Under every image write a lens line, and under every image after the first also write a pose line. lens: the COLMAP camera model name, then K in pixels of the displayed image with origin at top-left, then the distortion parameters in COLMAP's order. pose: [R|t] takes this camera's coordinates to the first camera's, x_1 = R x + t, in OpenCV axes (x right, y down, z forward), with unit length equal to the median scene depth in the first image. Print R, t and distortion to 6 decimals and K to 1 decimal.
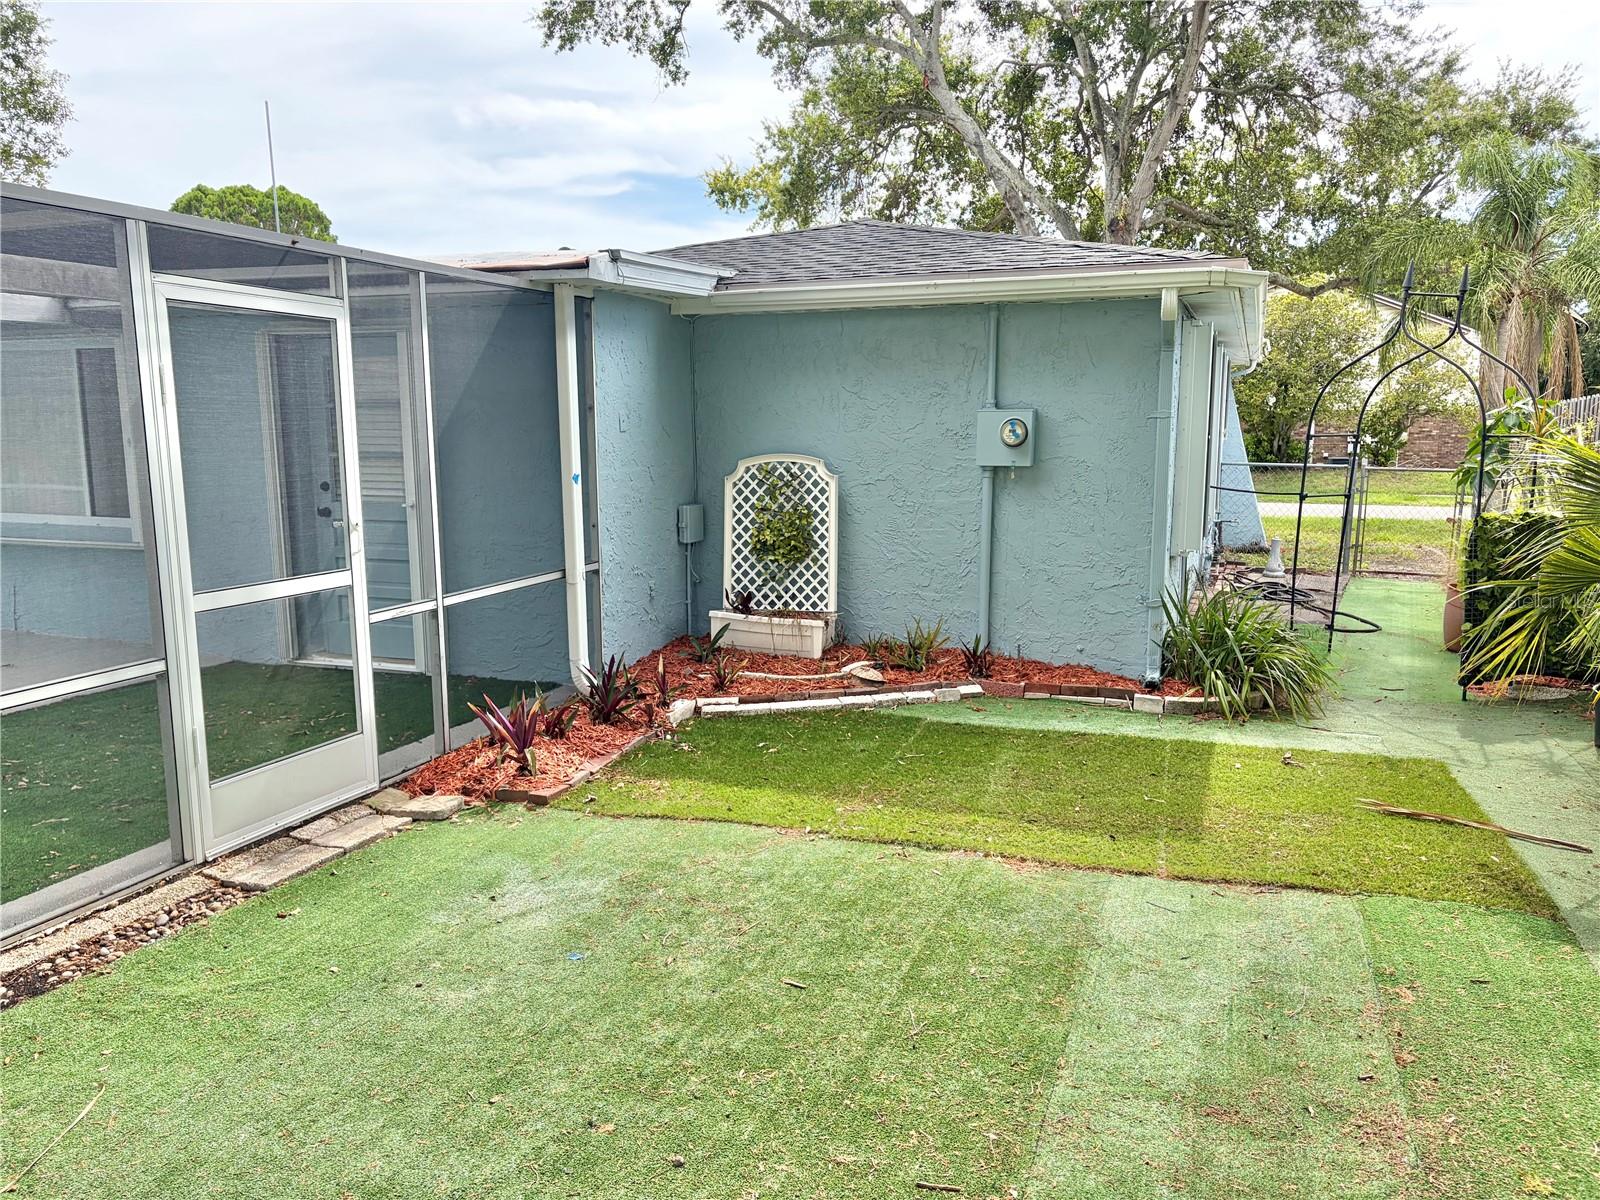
lens RADIAL K [[1205.0, 0, 795.9], [0, 1205.0, 609.0], [0, 0, 1]] dist [0.055810, -0.061630]
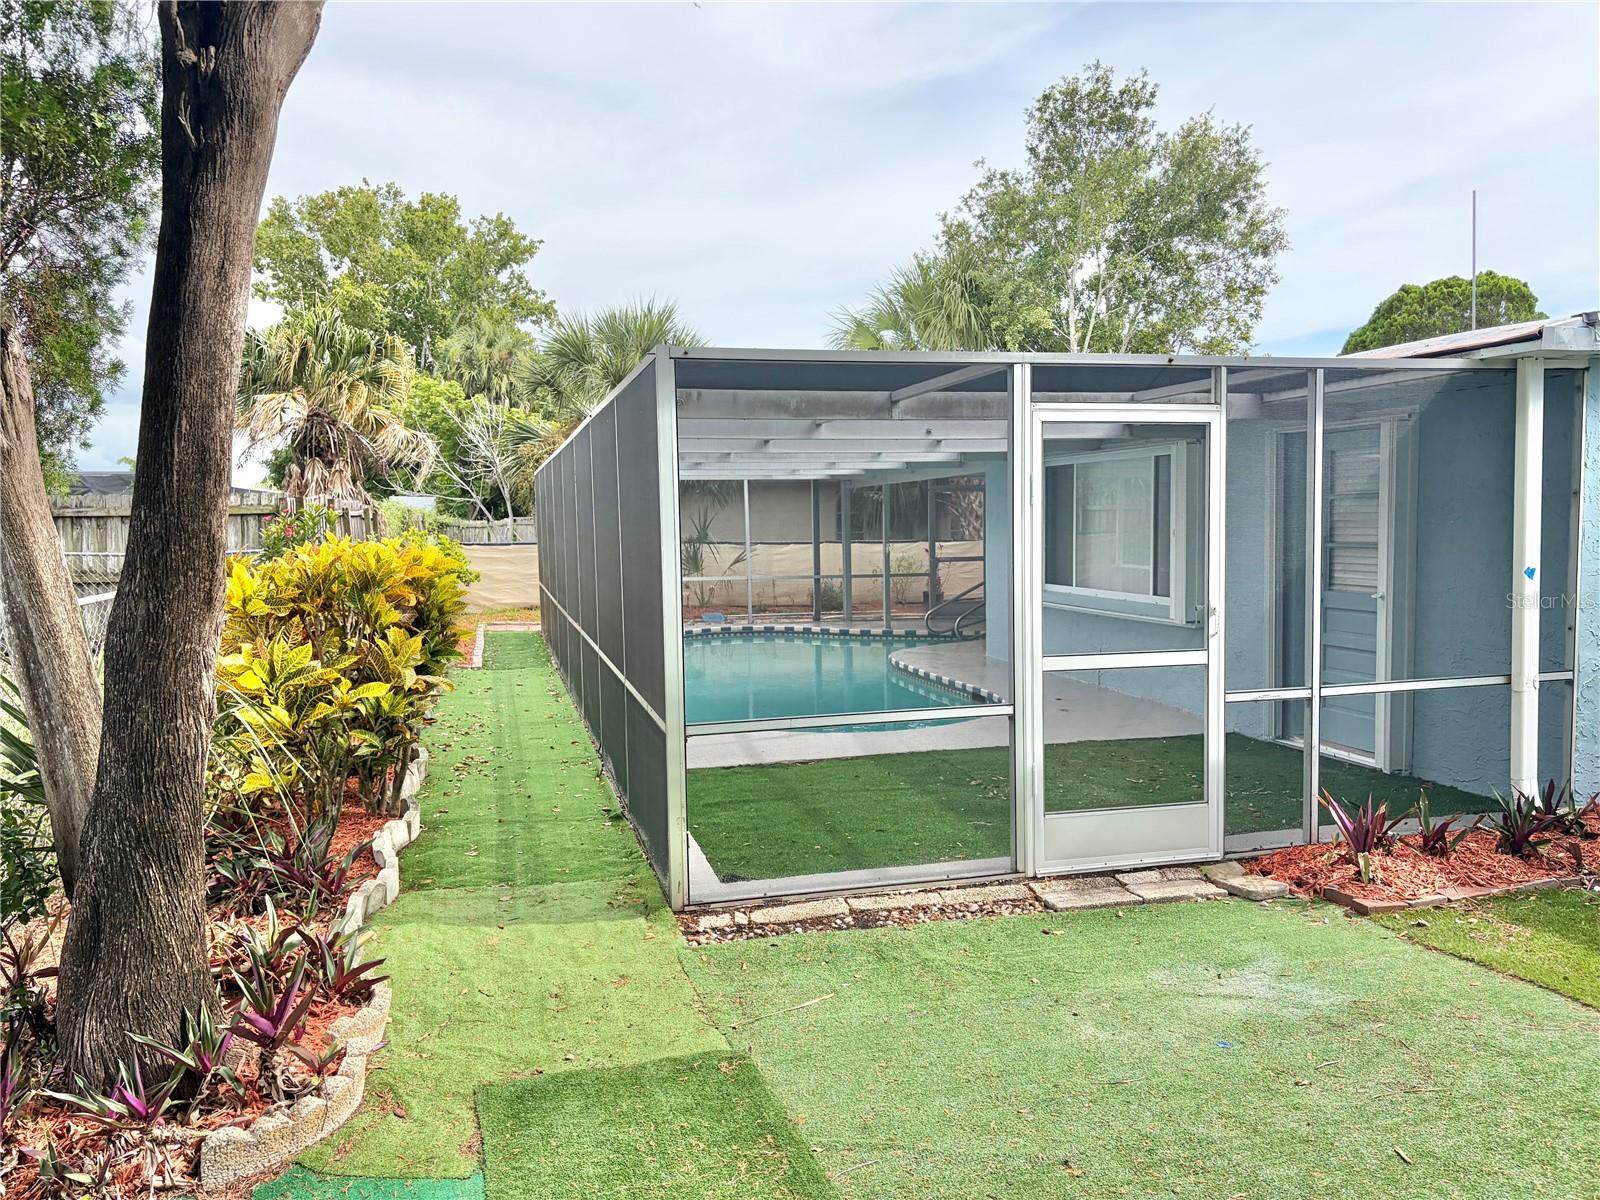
lens RADIAL K [[1205.0, 0, 801.6], [0, 1205.0, 602.6], [0, 0, 1]] dist [0.055810, -0.061630]
pose [[0.574550, 0.047042, -0.817116, 0.306018], [-0.110177, 0.993705, -0.020263, -0.012706], [0.811020, 0.101670, 0.576117, 0.073617]]
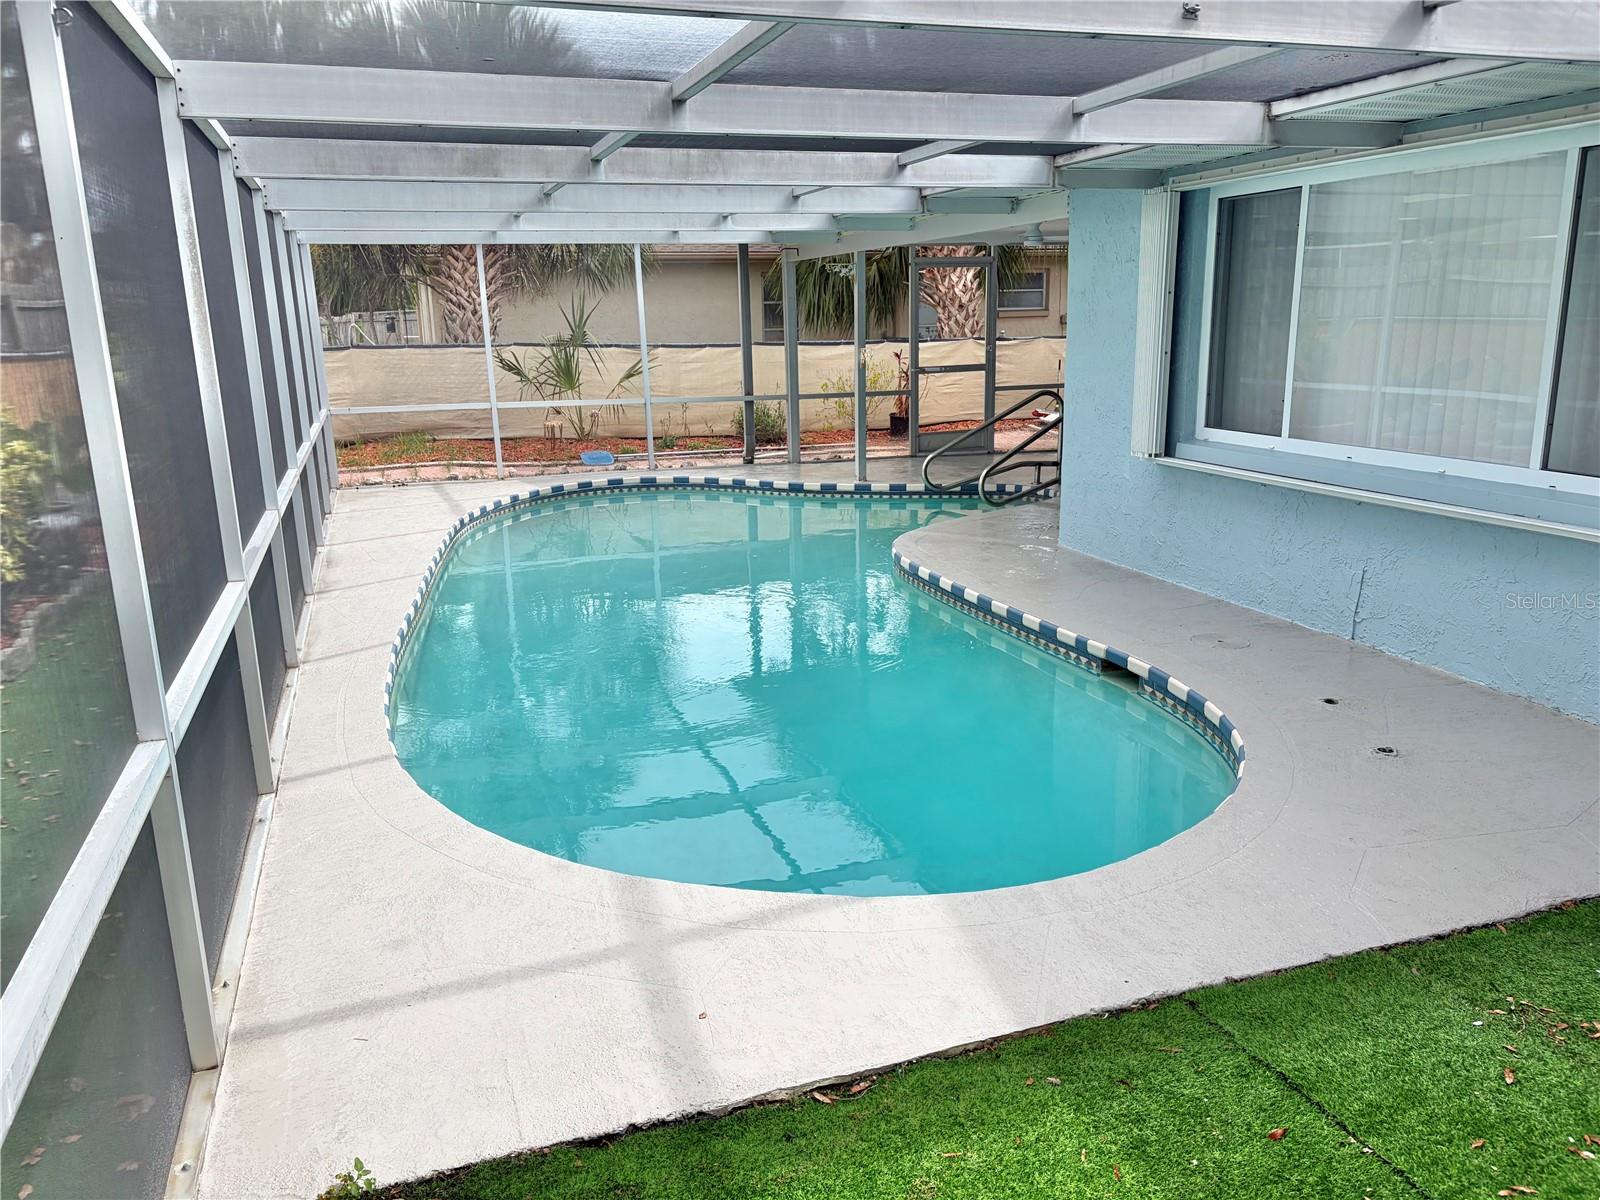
lens RADIAL K [[1205.0, 0, 791.8], [0, 1205.0, 631.3], [0, 0, 1]] dist [0.055810, -0.061630]
pose [[0.633037, 0.184769, -0.751747, -0.599409], [-0.098865, 0.982442, 0.158218, -0.095427], [0.767782, -0.025836, 0.640190, 0.645854]]
